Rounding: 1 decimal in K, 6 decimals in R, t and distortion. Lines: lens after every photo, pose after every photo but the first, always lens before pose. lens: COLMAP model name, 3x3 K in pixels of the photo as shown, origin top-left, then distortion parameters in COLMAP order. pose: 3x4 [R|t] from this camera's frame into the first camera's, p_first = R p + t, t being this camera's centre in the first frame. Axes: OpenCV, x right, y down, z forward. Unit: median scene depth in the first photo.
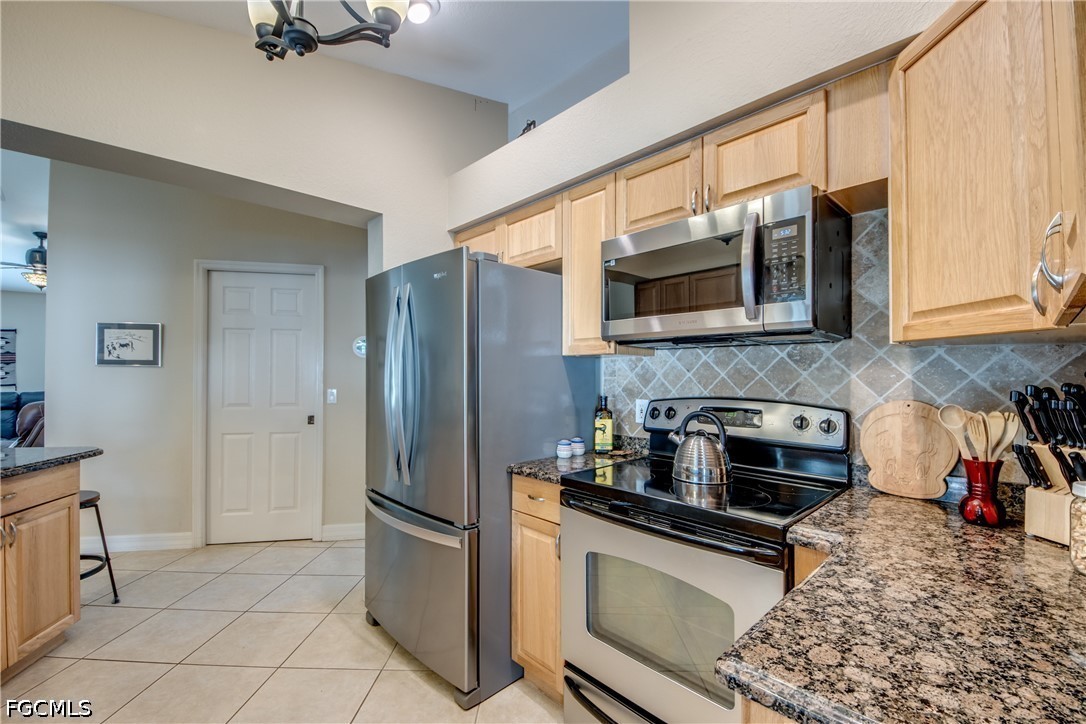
lens RADIAL K [[450.4, 0, 535.8], [0, 450.4, 367.7], [0, 0, 1]] dist [0.033729, -0.024280]
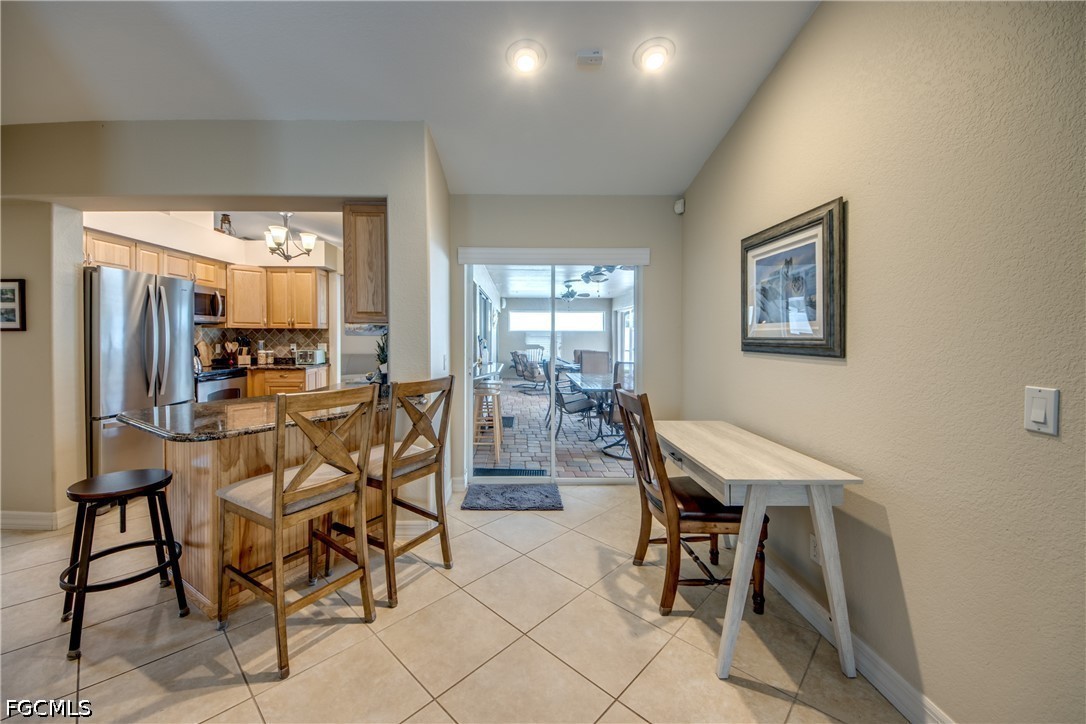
lens RADIAL K [[410.0, 0, 522.8], [0, 410.0, 341.1], [0, 0, 1]] dist [-0.000567, -0.013701]
pose [[-0.730123, -0.012210, 0.683207, -2.693700], [-0.014639, 0.999890, 0.002225, 0.016723], [-0.683159, -0.008376, -0.730221, 1.289440]]
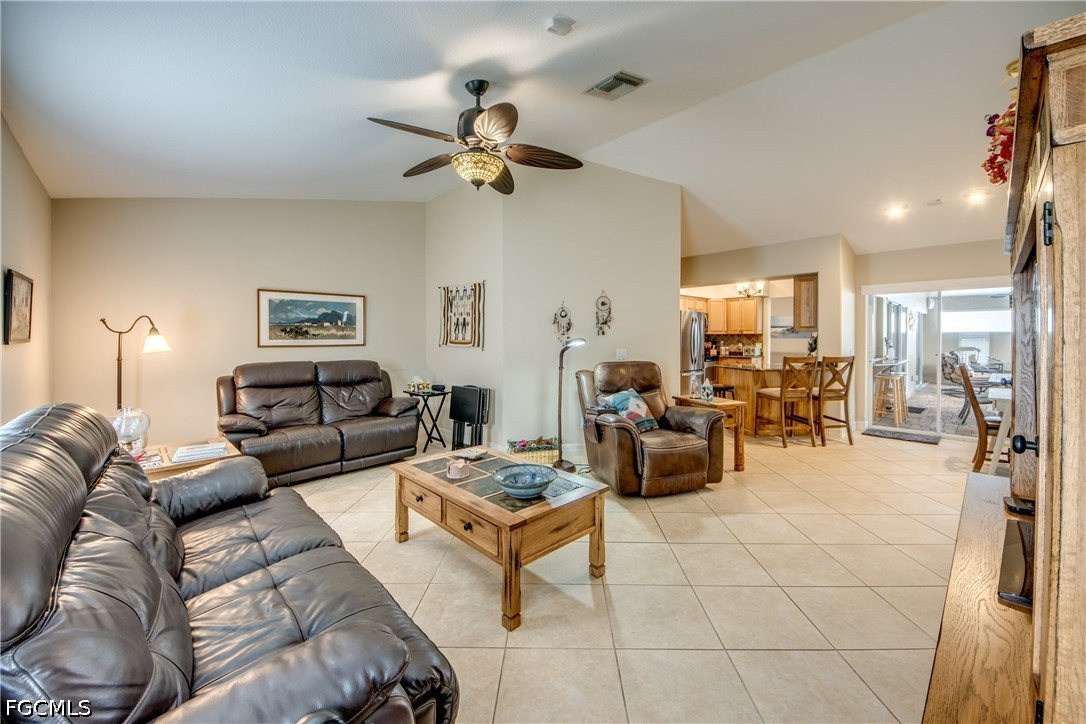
lens RADIAL K [[421.9, 0, 545.4], [0, 421.9, 343.5], [0, 0, 1]] dist [0.000398, -0.000048]
pose [[0.007127, -0.010056, 0.999924, -4.470010], [-0.013347, 0.999859, 0.010150, 0.050608], [-0.999886, -0.013418, 0.006992, 2.531856]]
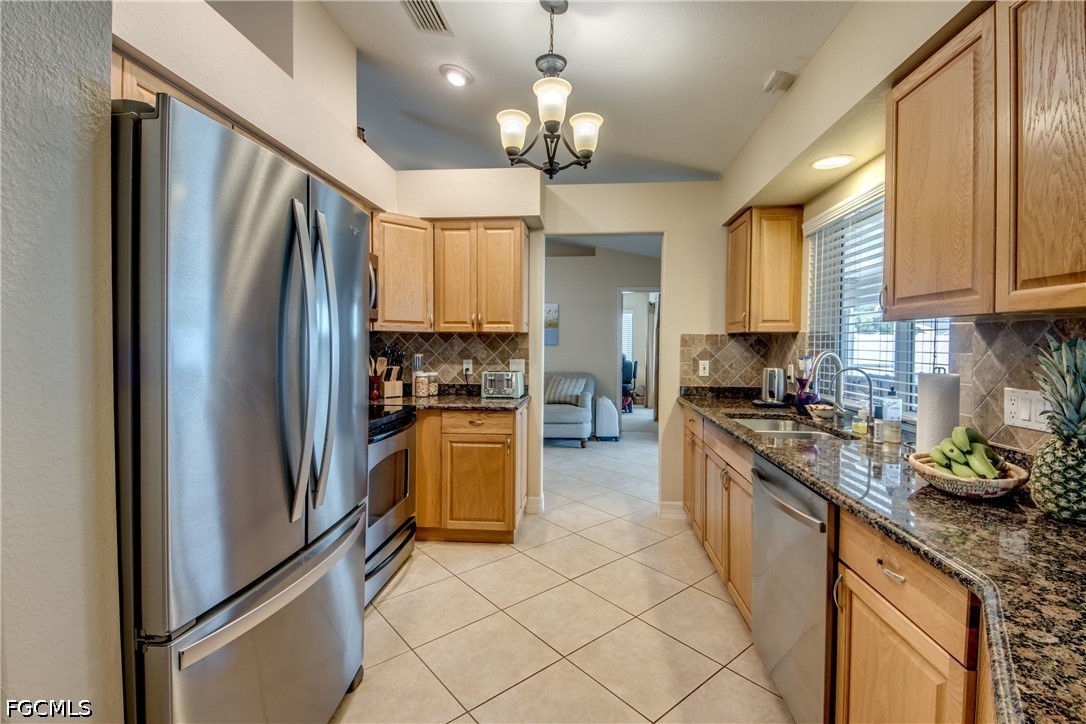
lens RADIAL K [[474.7, 0, 549.7], [0, 474.7, 354.6], [0, 0, 1]] dist [0.028821, -0.028623]
pose [[-0.664353, -0.020875, 0.747127, -1.126991], [-0.018667, 0.999762, 0.011334, 0.017935], [-0.747186, -0.006417, -0.664584, 1.303073]]
